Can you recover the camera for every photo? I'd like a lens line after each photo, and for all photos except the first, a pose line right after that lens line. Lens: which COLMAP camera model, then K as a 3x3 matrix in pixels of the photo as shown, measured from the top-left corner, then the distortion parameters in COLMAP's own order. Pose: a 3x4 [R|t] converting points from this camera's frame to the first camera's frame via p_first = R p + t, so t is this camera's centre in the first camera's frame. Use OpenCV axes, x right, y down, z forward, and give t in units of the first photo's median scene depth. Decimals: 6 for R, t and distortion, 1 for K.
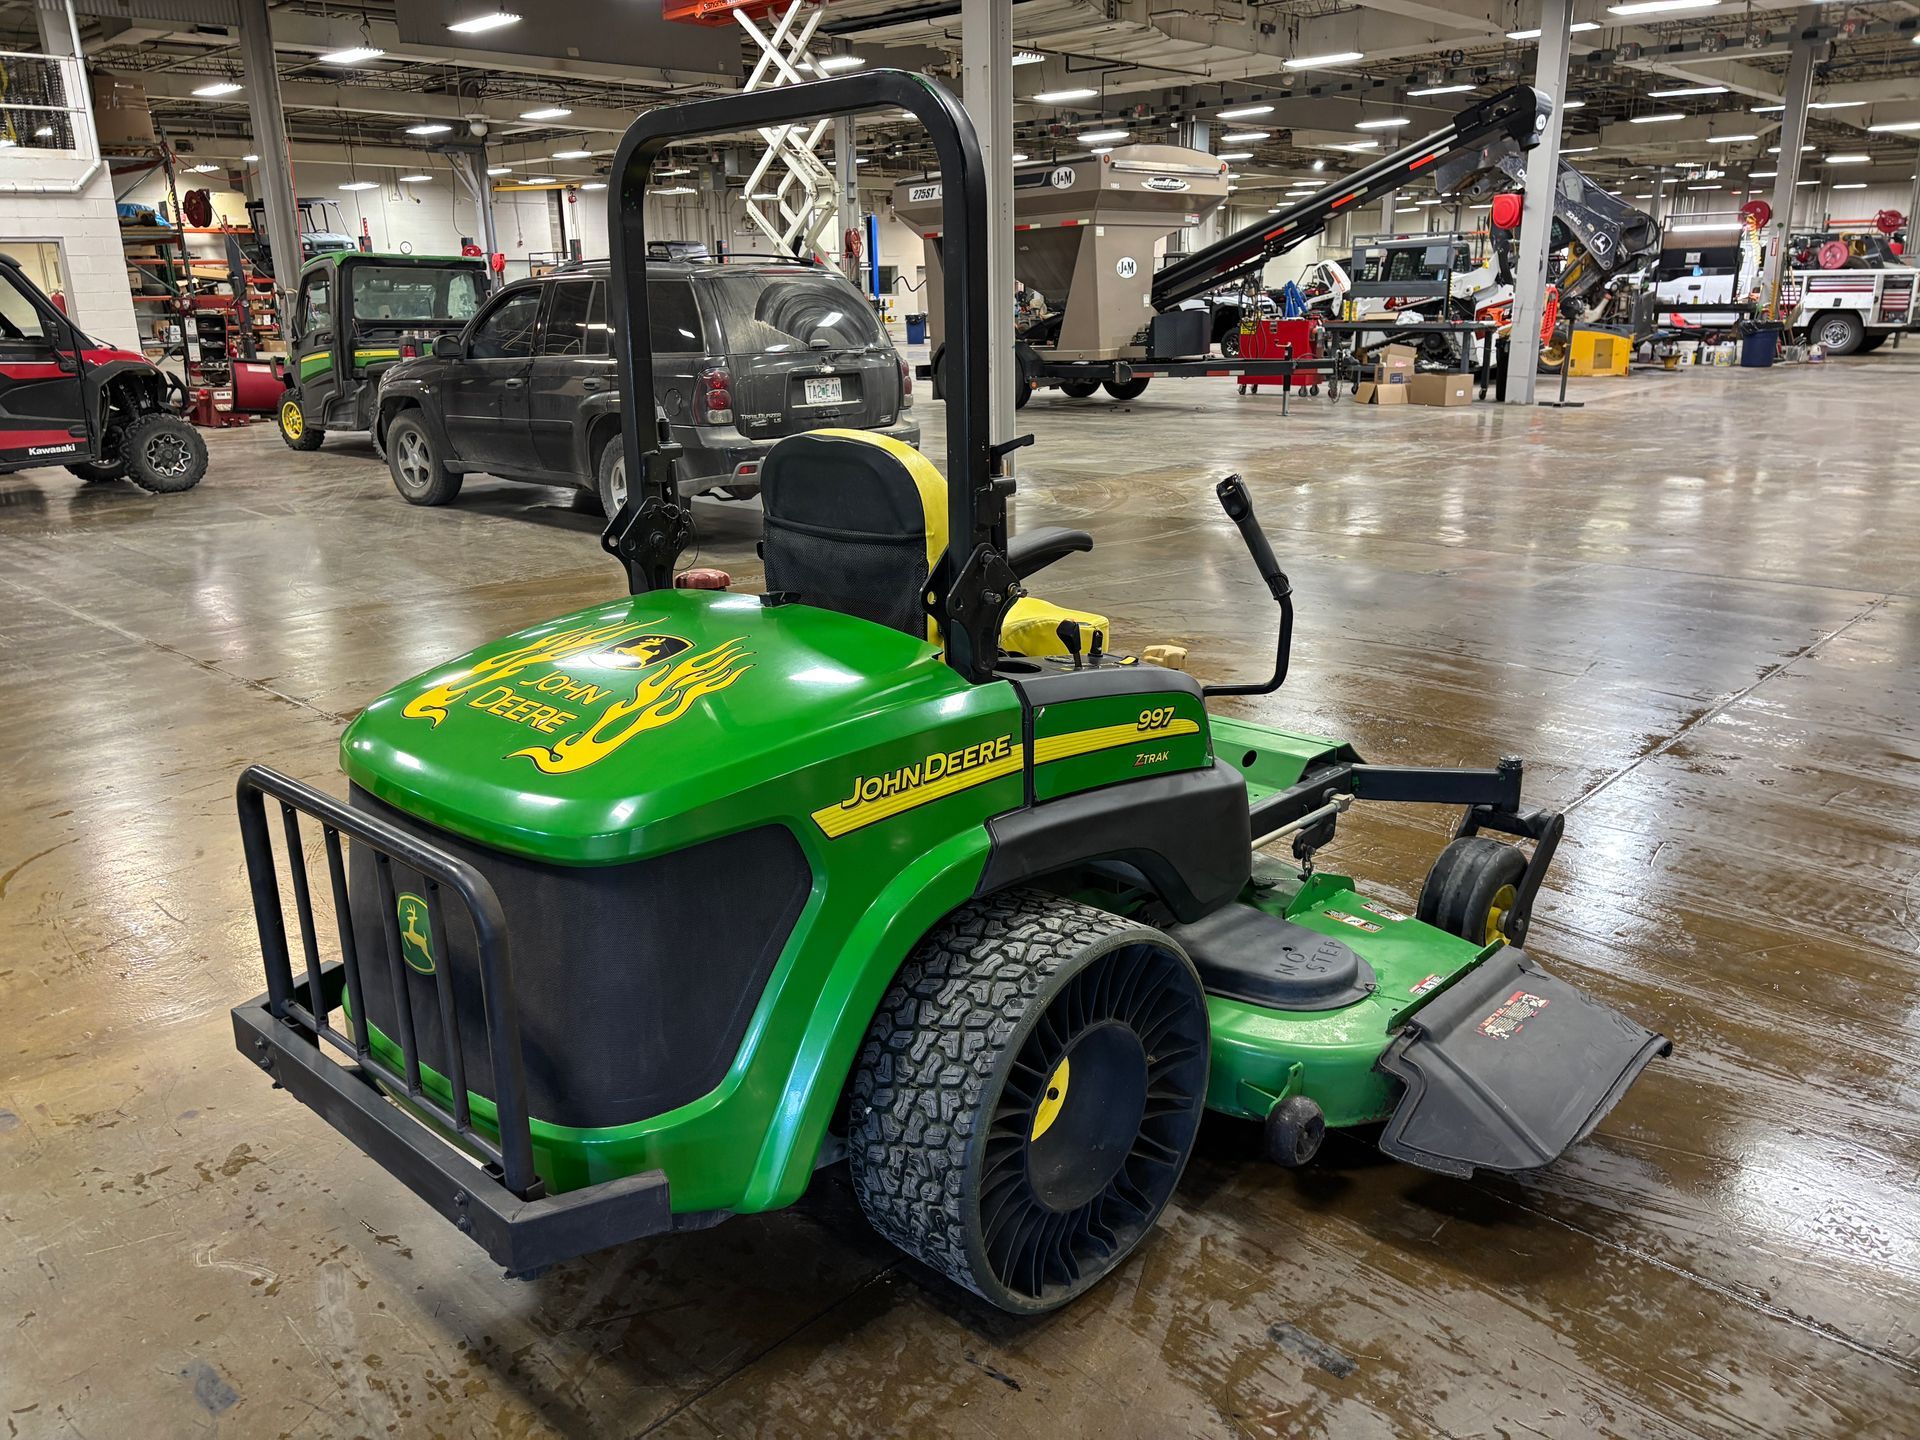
lens RADIAL K [[1416.5, 0, 971.3], [0, 1416.5, 708.0], [0, 0, 1]] dist [0.046938, -0.040178]
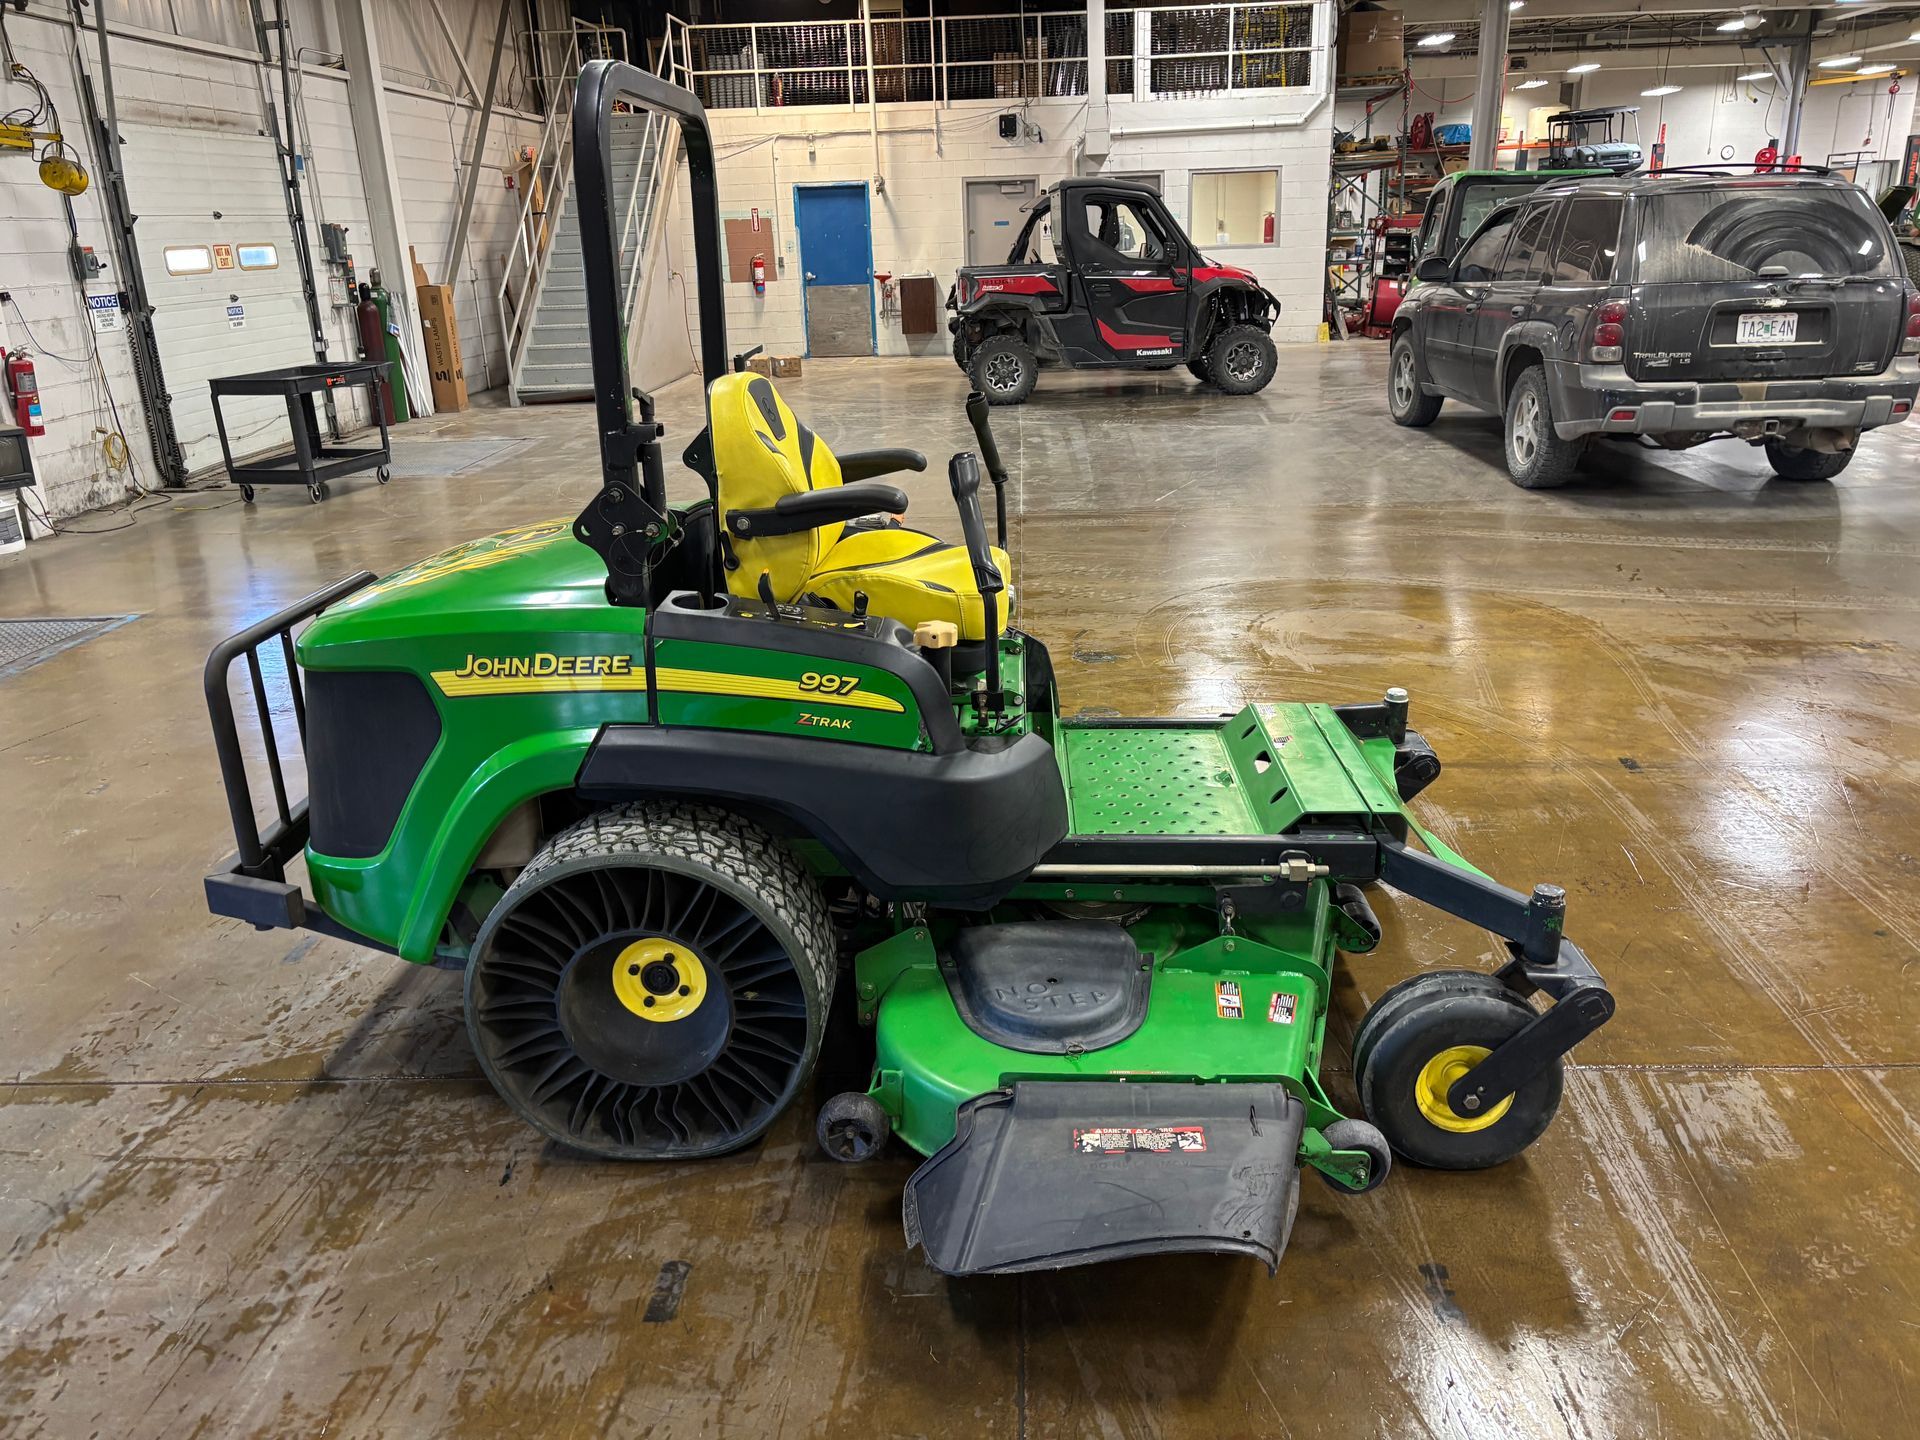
lens RADIAL K [[1416.5, 0, 971.3], [0, 1416.5, 708.0], [0, 0, 1]] dist [0.046938, -0.040178]
pose [[0.672076, 0.234805, -0.702268, 0.104559], [-0.194717, 0.971056, 0.138329, -0.015503], [0.714422, 0.043776, 0.698345, 0.042532]]
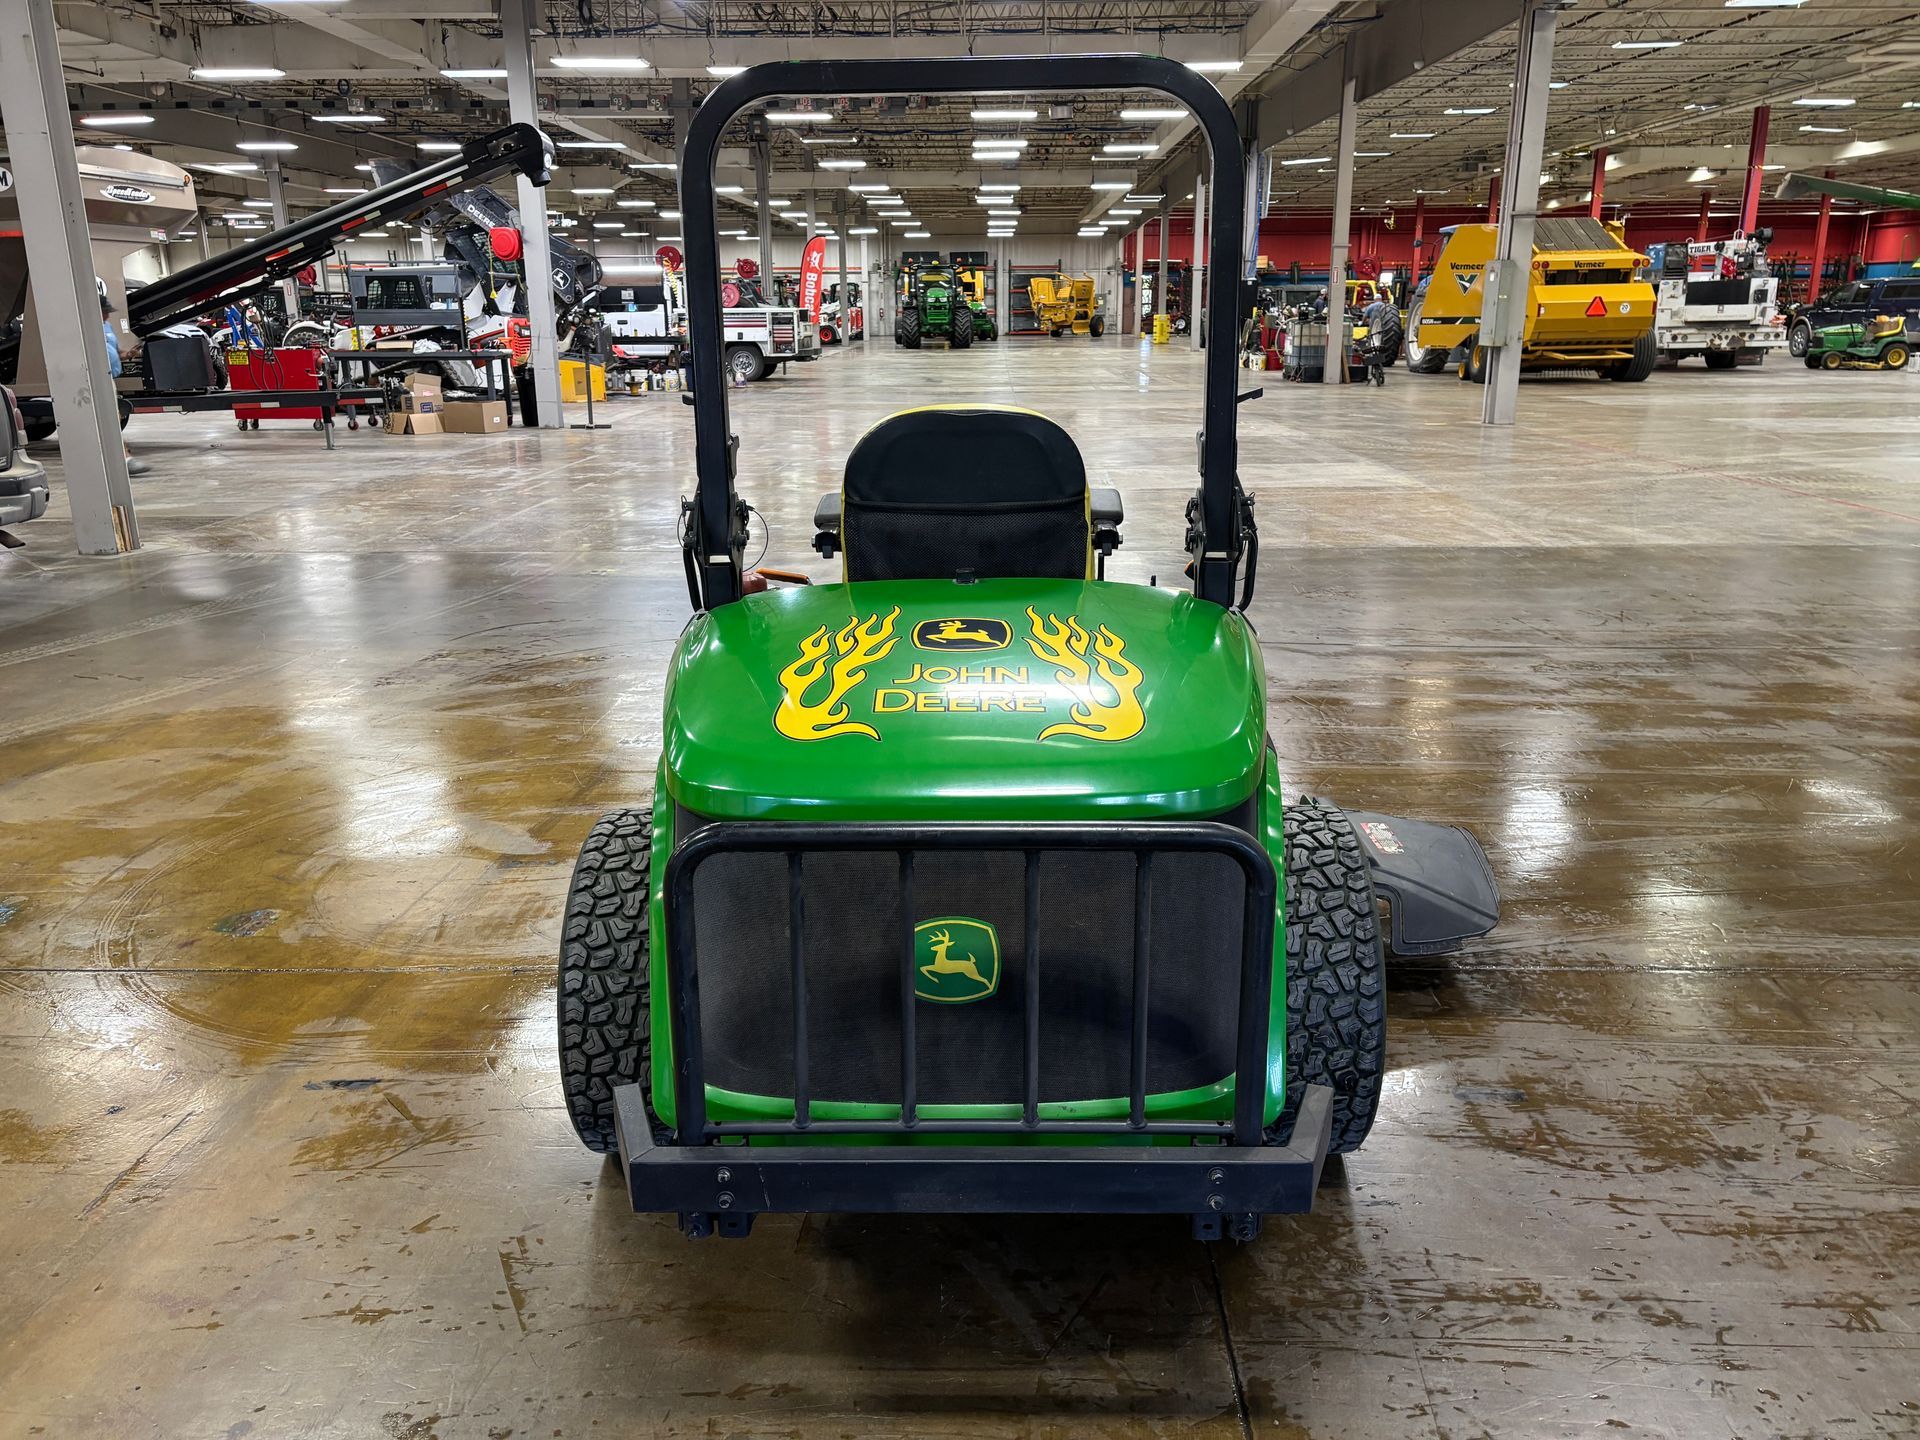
lens RADIAL K [[1407.3, 0, 960.0], [0, 1407.3, 720.0], [0, 0, 1]] dist [0.033045, -0.026722]
pose [[0.749973, -0.175675, 0.637714, -0.090620], [0.184180, 0.981421, 0.053757, -0.003716], [-0.635310, 0.077138, 0.768395, 0.030876]]
